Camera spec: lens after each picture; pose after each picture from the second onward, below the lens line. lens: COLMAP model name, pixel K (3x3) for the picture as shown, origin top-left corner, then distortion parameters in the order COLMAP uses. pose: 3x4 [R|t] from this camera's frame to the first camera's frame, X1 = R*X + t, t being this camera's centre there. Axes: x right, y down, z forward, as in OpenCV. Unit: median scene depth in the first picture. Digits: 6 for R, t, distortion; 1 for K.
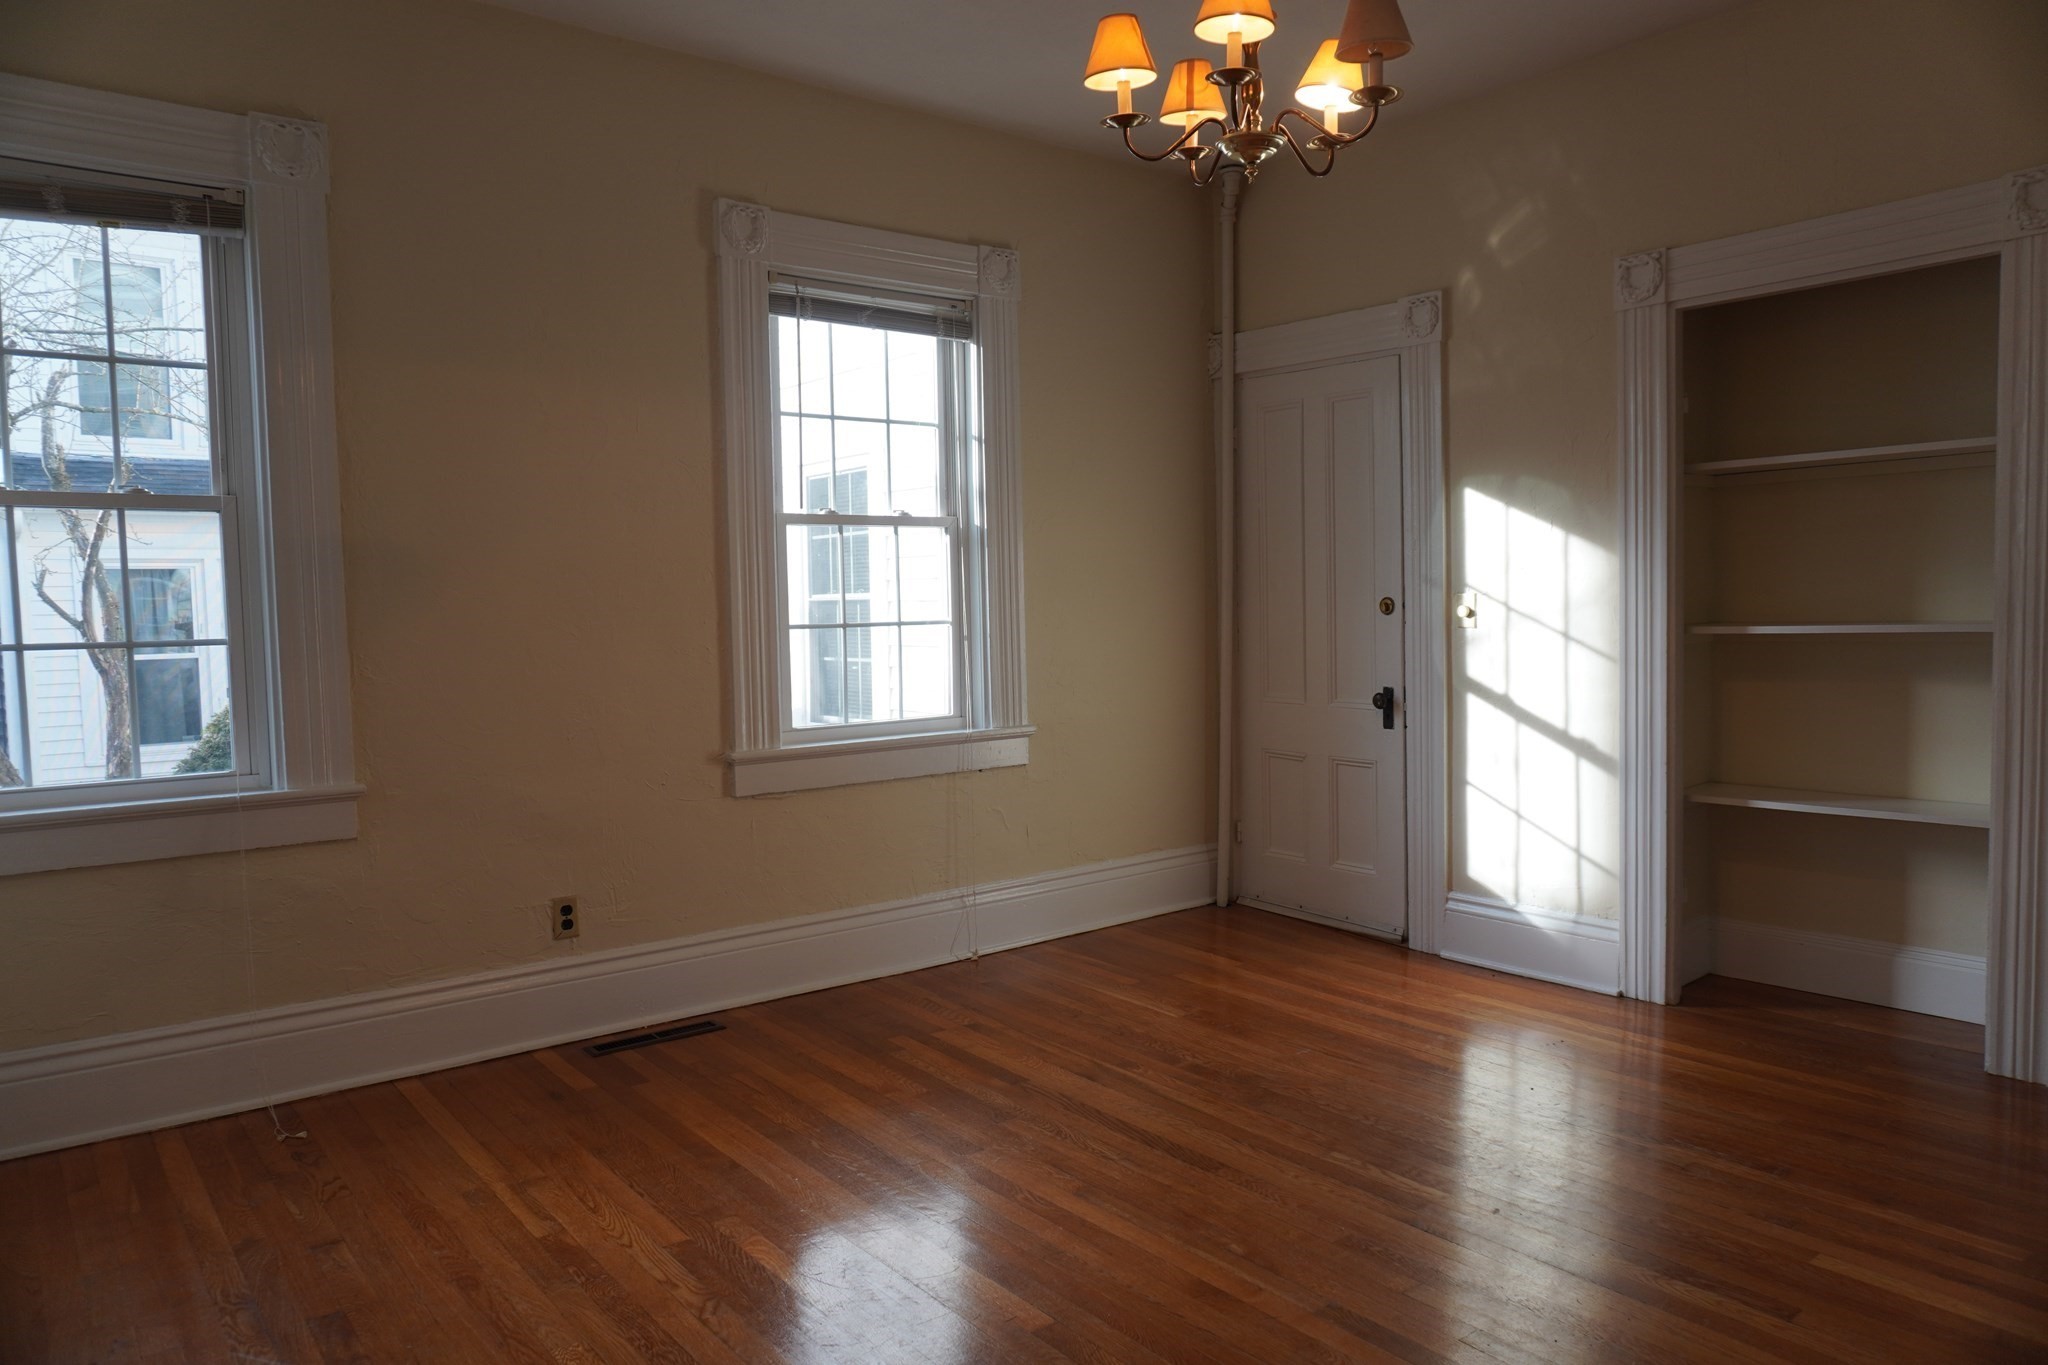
lens RADIAL K [[1369.3, 0, 1022.7], [0, 1369.3, 682.1], [0, 0, 1]] dist [-0.043885, 0.028910]
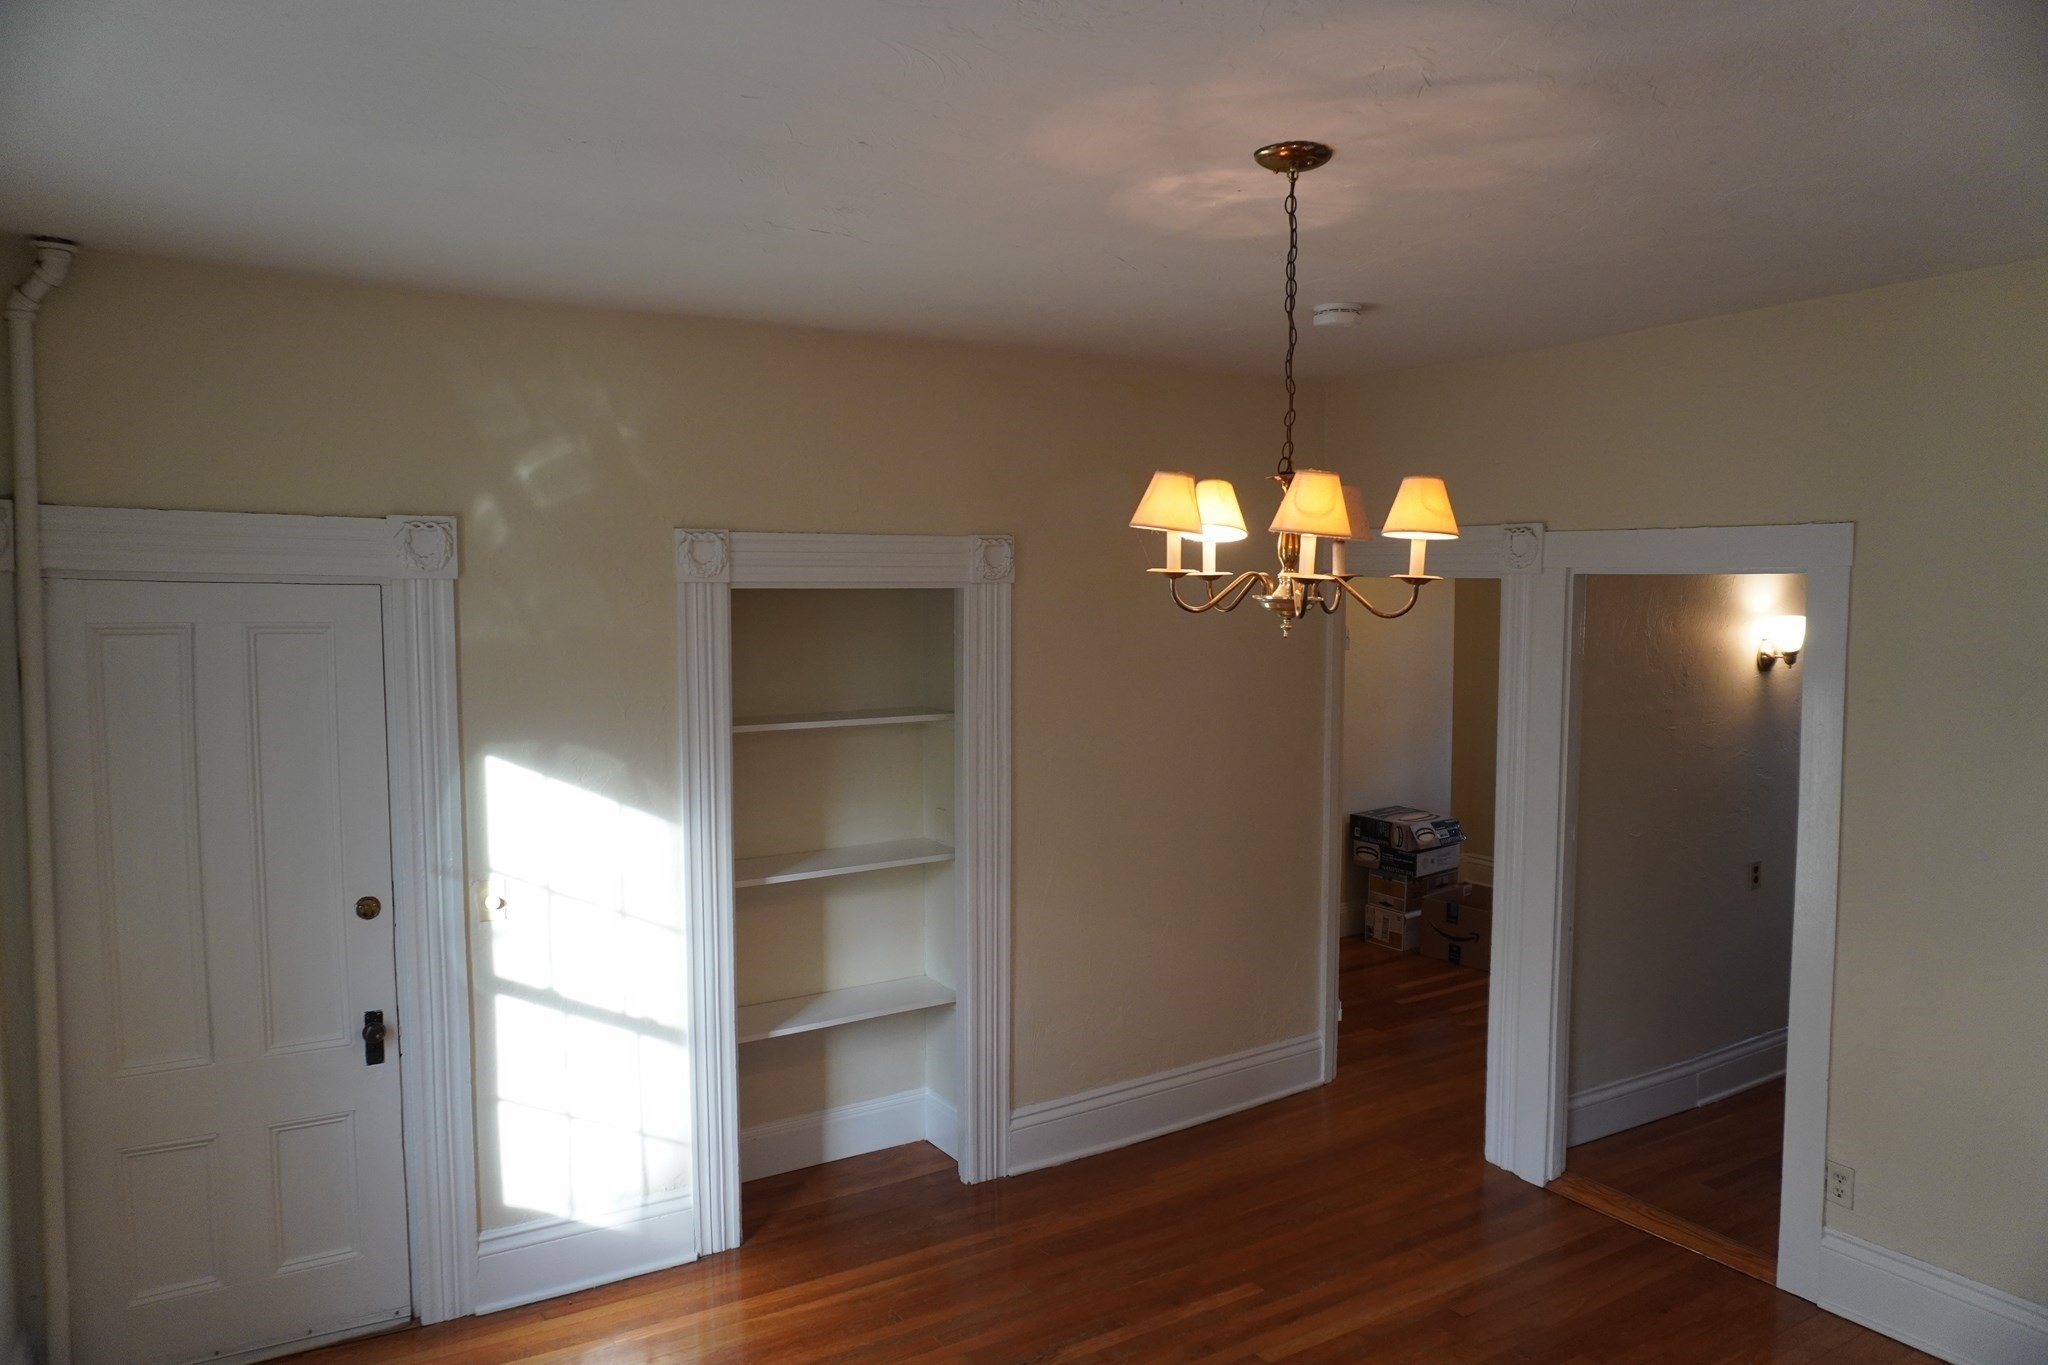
lens RADIAL K [[1369.3, 0, 1023.2], [0, 1369.3, 677.5], [0, 0, 1]] dist [-0.043885, 0.028910]
pose [[0.110676, -0.050425, 0.992576, -0.472538], [0.053977, 0.997543, 0.044659, -0.212699], [-0.992390, 0.048634, 0.113126, 0.582435]]
